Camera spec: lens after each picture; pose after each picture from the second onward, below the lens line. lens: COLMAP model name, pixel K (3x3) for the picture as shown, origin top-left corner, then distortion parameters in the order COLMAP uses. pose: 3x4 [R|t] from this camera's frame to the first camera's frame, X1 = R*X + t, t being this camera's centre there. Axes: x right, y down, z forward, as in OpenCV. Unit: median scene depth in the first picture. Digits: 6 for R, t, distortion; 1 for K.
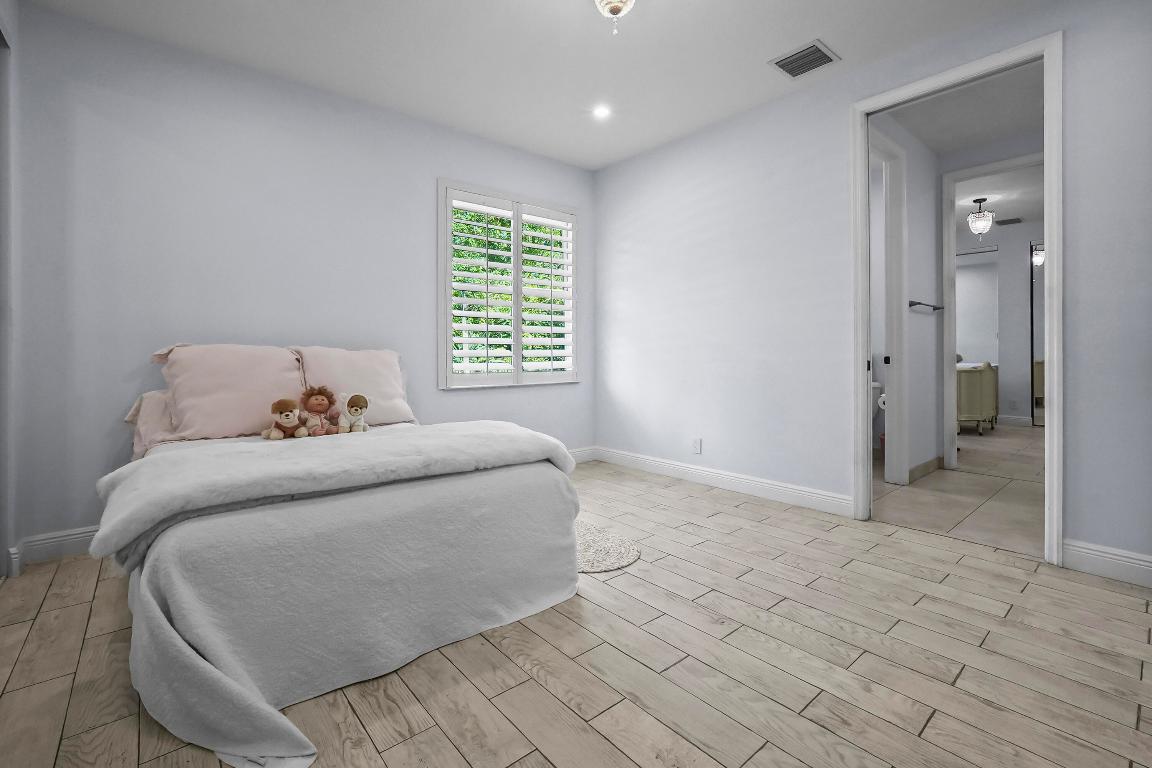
lens RADIAL K [[503.9, 0, 570.2], [0, 503.9, 359.4], [0, 0, 1]] dist [-0.027118, 0.012191]
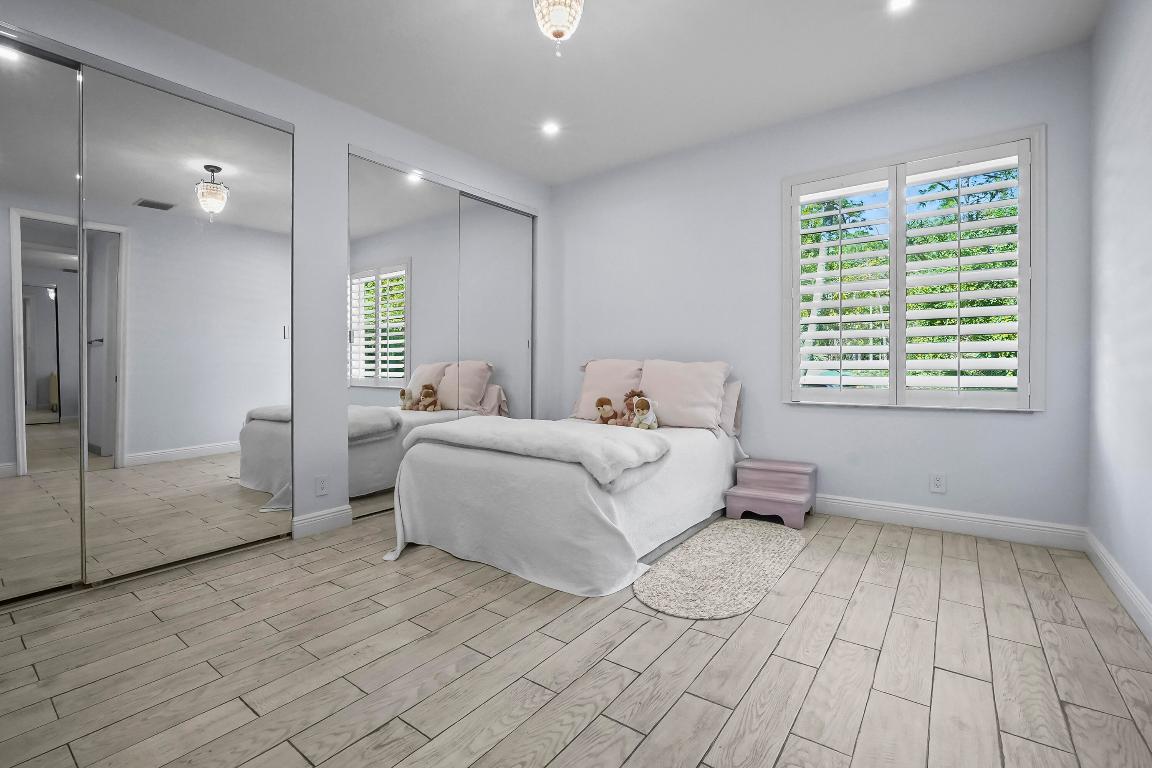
lens RADIAL K [[498.4, 0, 581.7], [0, 498.4, 377.3], [0, 0, 1]] dist [-0.040625, 0.011430]
pose [[0.255939, 0.023901, -0.966397, 1.011854], [-0.007375, 0.999713, 0.022772, -0.013367], [0.966665, 0.001299, 0.256042, 0.737463]]
